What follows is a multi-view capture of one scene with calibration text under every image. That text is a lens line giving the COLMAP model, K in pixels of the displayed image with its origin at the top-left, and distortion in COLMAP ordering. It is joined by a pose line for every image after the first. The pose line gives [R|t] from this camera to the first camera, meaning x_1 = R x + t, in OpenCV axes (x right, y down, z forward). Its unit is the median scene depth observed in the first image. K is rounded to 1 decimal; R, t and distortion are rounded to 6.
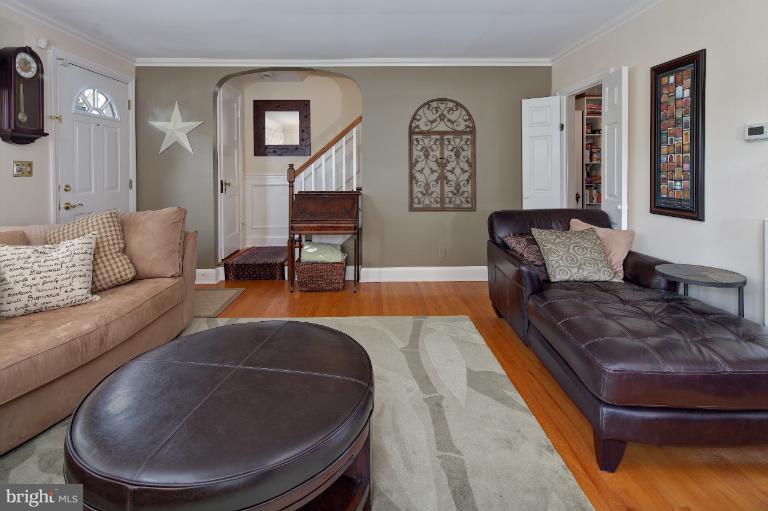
lens RADIAL K [[371.8, 0, 379.7], [0, 371.8, 172.7], [0, 0, 1]] dist [0.001621, -0.000856]
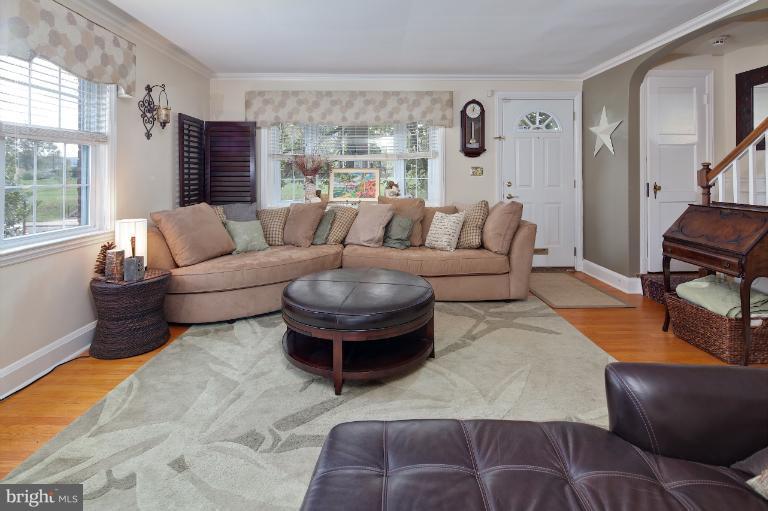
lens RADIAL K [[371.8, 0, 379.7], [0, 371.8, 172.7], [0, 0, 1]] dist [0.001621, -0.000856]
pose [[-0.013161, 0.000321, -0.999913, 0.487533], [-0.001190, 0.999999, 0.000337, -0.003191], [0.999913, 0.001194, -0.013161, 0.386354]]
